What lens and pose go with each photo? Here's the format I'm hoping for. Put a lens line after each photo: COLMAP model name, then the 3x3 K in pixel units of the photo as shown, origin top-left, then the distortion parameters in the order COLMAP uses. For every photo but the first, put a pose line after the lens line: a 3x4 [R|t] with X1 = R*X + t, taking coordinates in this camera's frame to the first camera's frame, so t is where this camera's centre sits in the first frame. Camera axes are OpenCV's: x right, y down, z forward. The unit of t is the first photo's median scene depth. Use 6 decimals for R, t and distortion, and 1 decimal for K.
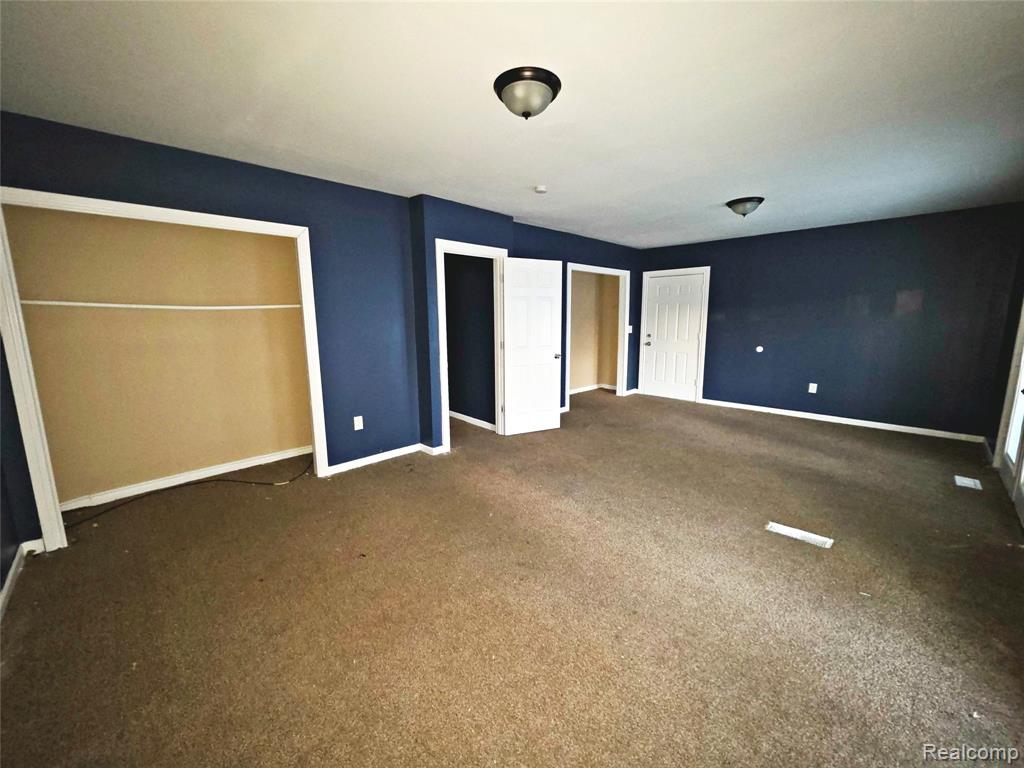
lens RADIAL K [[409.7, 0, 510.8], [0, 409.7, 383.6], [0, 0, 1]] dist [-0.000322, 0.000588]
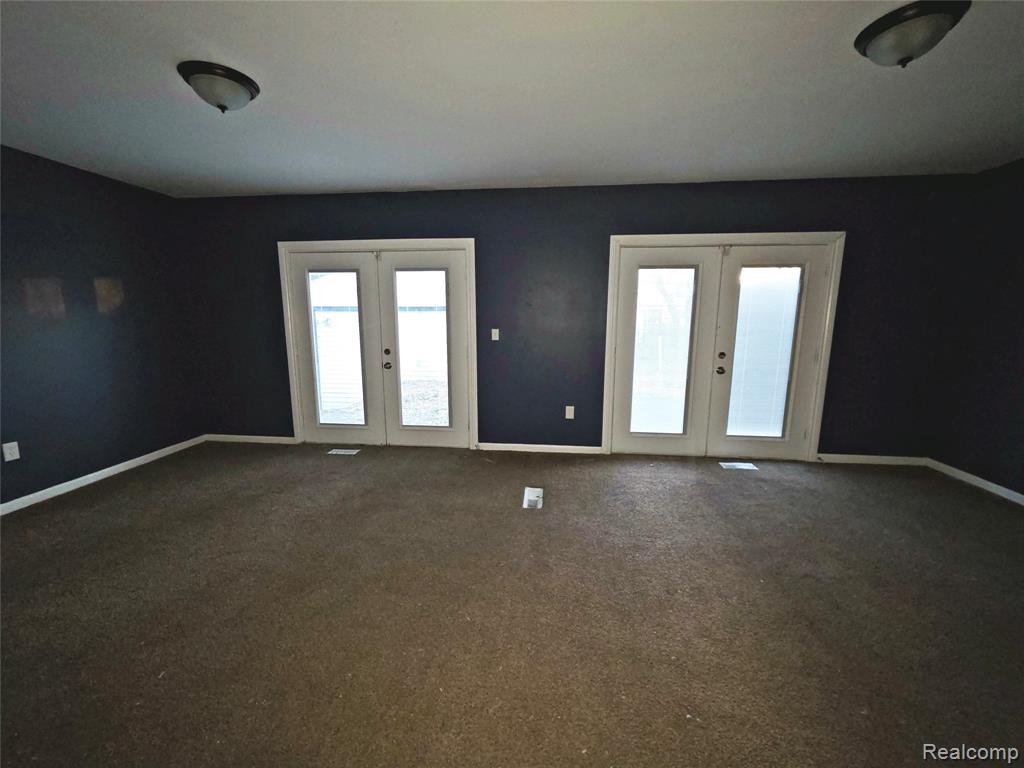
lens RADIAL K [[409.7, 0, 509.9], [0, 409.7, 382.4], [0, 0, 1]] dist [-0.000322, 0.000588]
pose [[-0.641875, -0.121272, 0.757159, -0.063254], [0.126853, 0.957016, 0.260822, -0.148136], [-0.756244, 0.263463, -0.598901, 0.941310]]
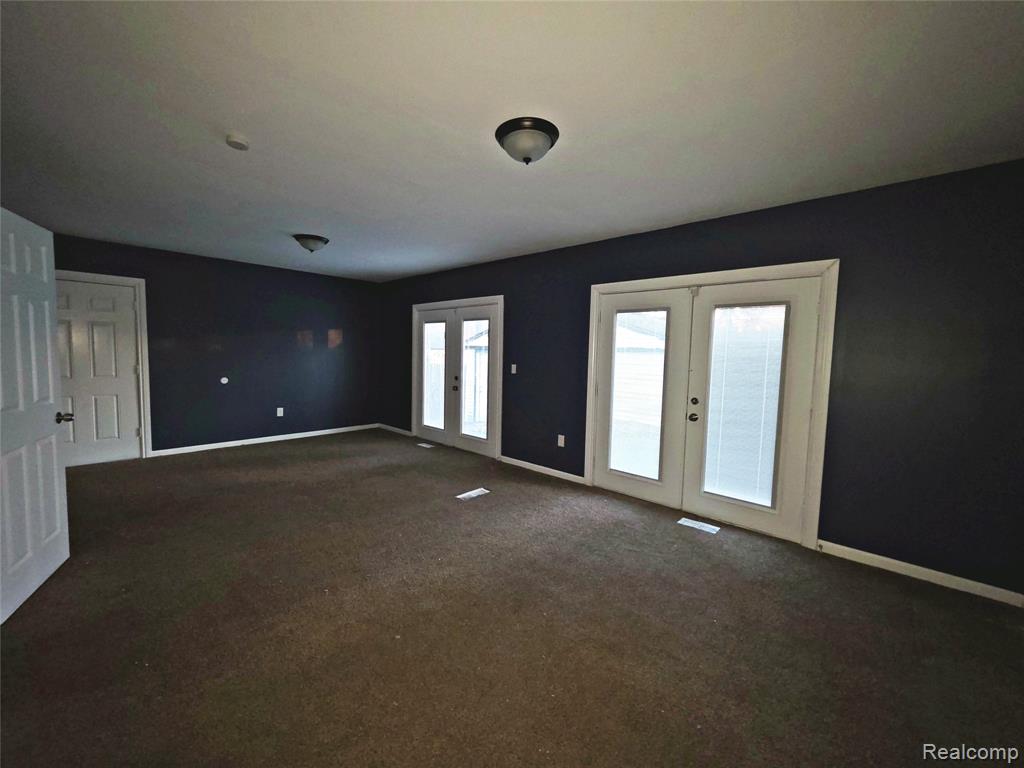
lens RADIAL K [[409.7, 0, 513.5], [0, 409.7, 381.0], [0, 0, 1]] dist [-0.000322, 0.000588]
pose [[-0.050321, -0.065931, 0.996555, -0.438080], [0.138744, 0.987682, 0.072350, -0.072566], [-0.989049, 0.141907, -0.040554, 0.484953]]
